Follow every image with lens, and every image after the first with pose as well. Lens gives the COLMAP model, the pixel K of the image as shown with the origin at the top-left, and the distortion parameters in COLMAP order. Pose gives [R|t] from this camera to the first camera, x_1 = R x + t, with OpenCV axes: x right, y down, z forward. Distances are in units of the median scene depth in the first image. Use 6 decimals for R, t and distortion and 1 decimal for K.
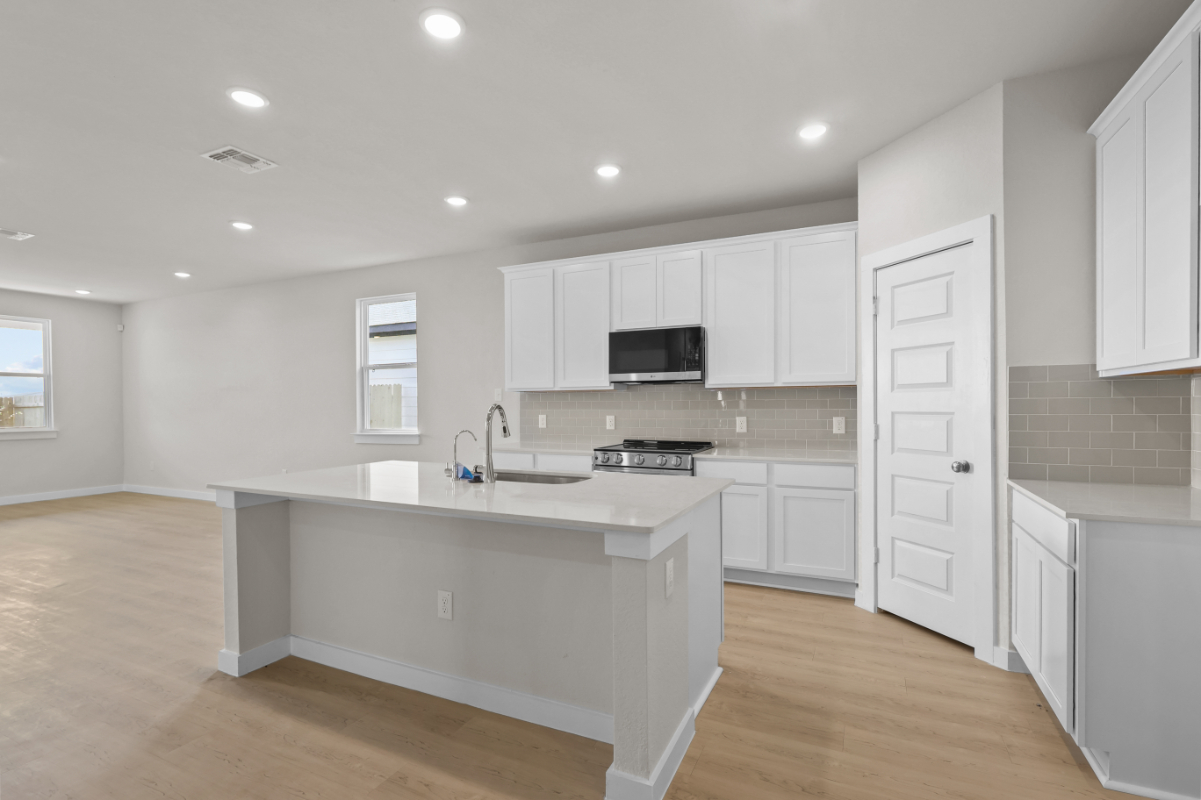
lens RADIAL K [[553.5, 0, 612.5], [0, 553.5, 413.5], [0, 0, 1]] dist [-0.010511, 0.003647]
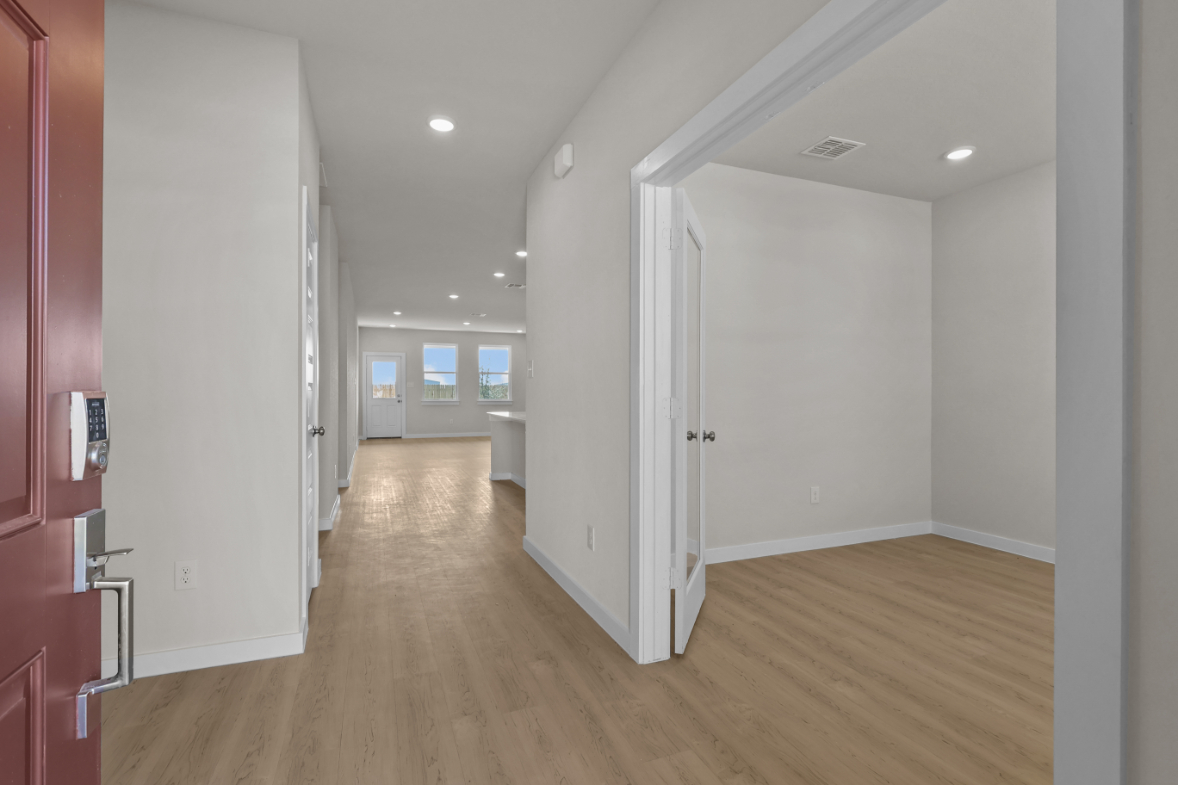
lens RADIAL K [[542.9, 0, 584.3], [0, 542.9, 394.9], [0, 0, 1]] dist [-0.010511, 0.003647]
pose [[0.720391, 0.009098, -0.693508, 1.117176], [-0.016729, 0.999851, -0.004260, 0.027471], [0.693366, 0.014670, 0.720436, -0.474408]]
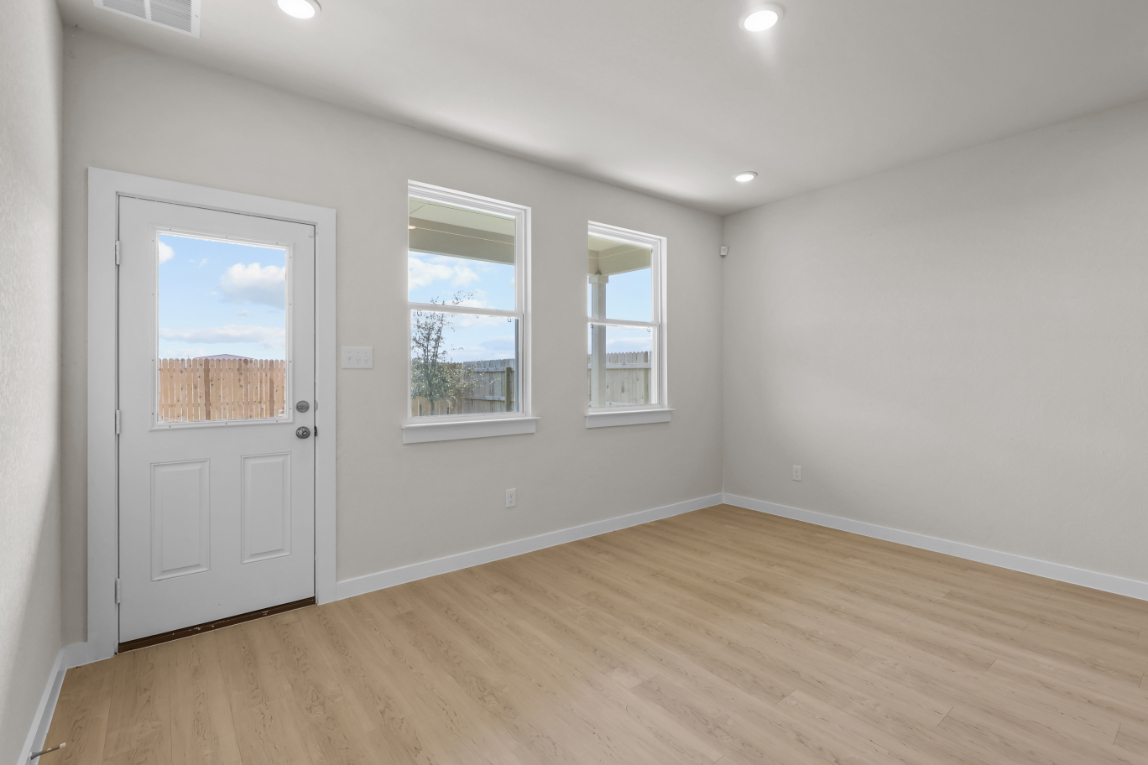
lens RADIAL K [[529.1, 0, 579.4], [0, 529.1, 369.8], [0, 0, 1]] dist [-0.010511, 0.003647]
pose [[0.893658, 0.003328, -0.448736, -1.757828], [-0.011987, 0.999793, -0.016458, -0.009342], [0.448588, 0.020087, 0.893513, 0.853987]]
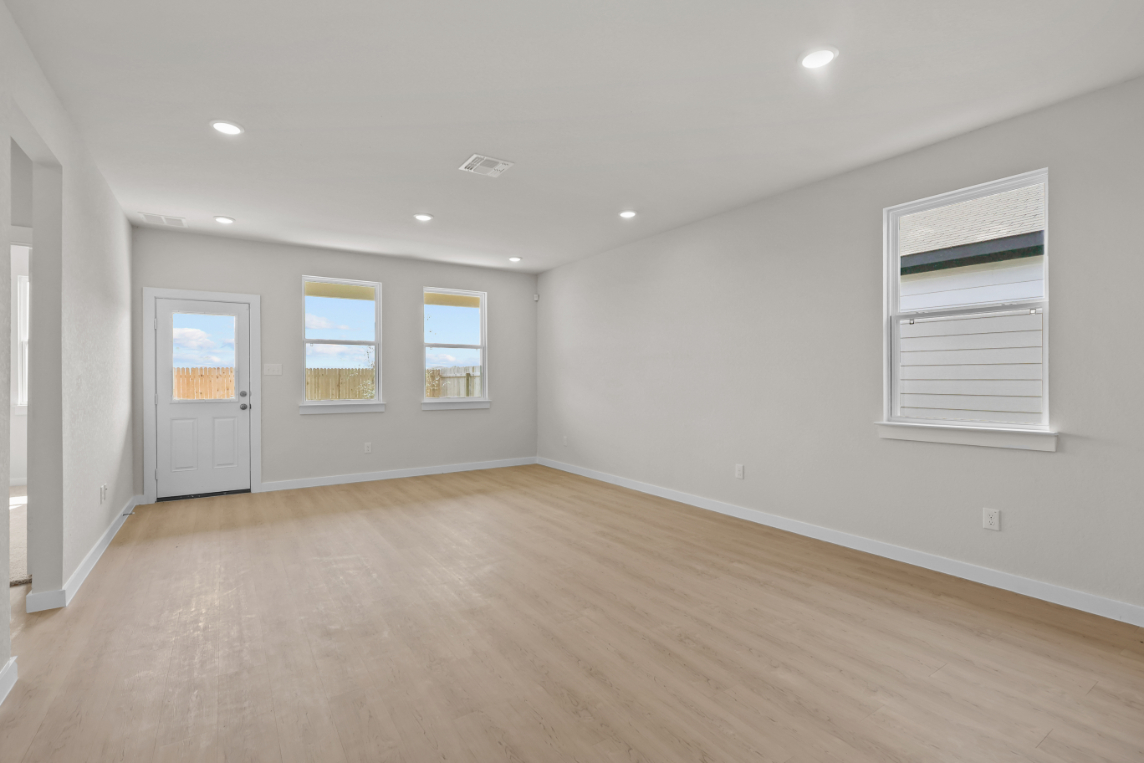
lens RADIAL K [[527.3, 0, 574.1], [0, 527.3, 378.7], [0, 0, 1]] dist [-0.010511, 0.003647]
pose [[0.851577, 0.005941, -0.524196, -0.785494], [-0.012213, 0.999889, -0.008508, -0.007604], [0.524088, 0.013647, 0.851555, 0.540453]]
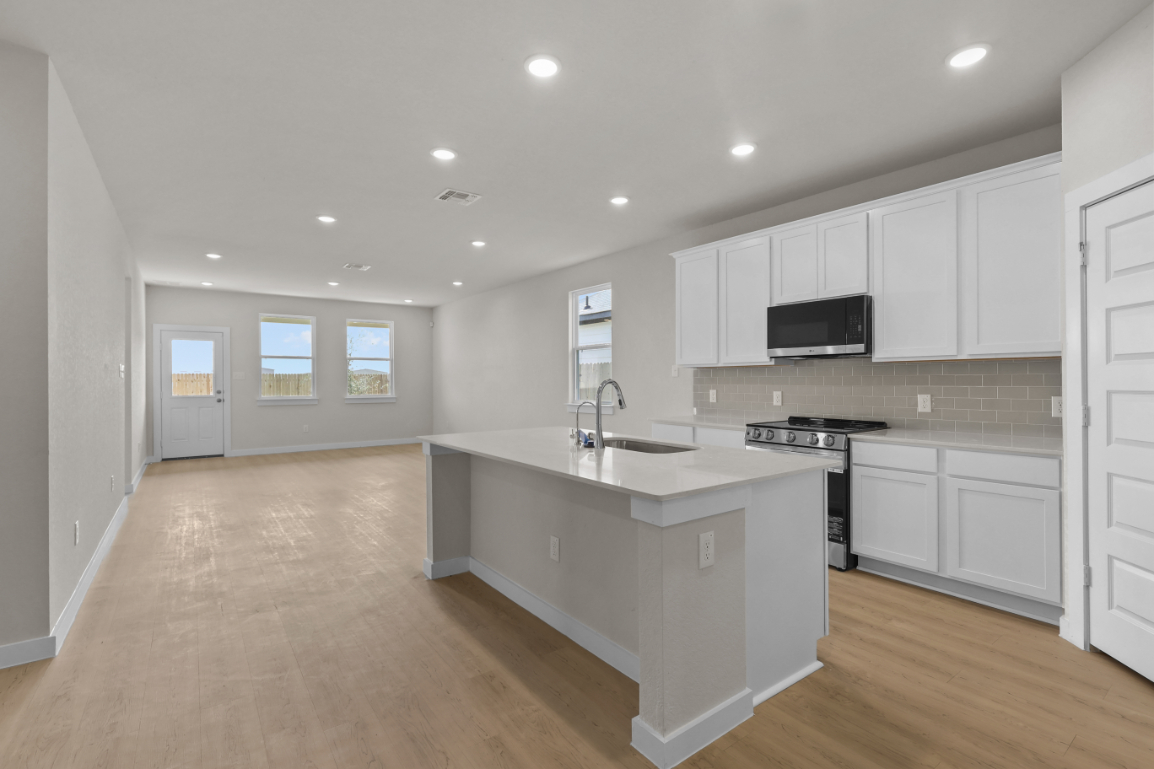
lens RADIAL K [[531.9, 0, 586.9], [0, 531.9, 381.4], [0, 0, 1]] dist [-0.010511, 0.003647]
pose [[0.880431, 0.002967, -0.474165, 0.200365], [-0.009261, 0.999897, -0.010941, -0.000383], [0.474083, 0.014024, 0.880368, 0.014879]]
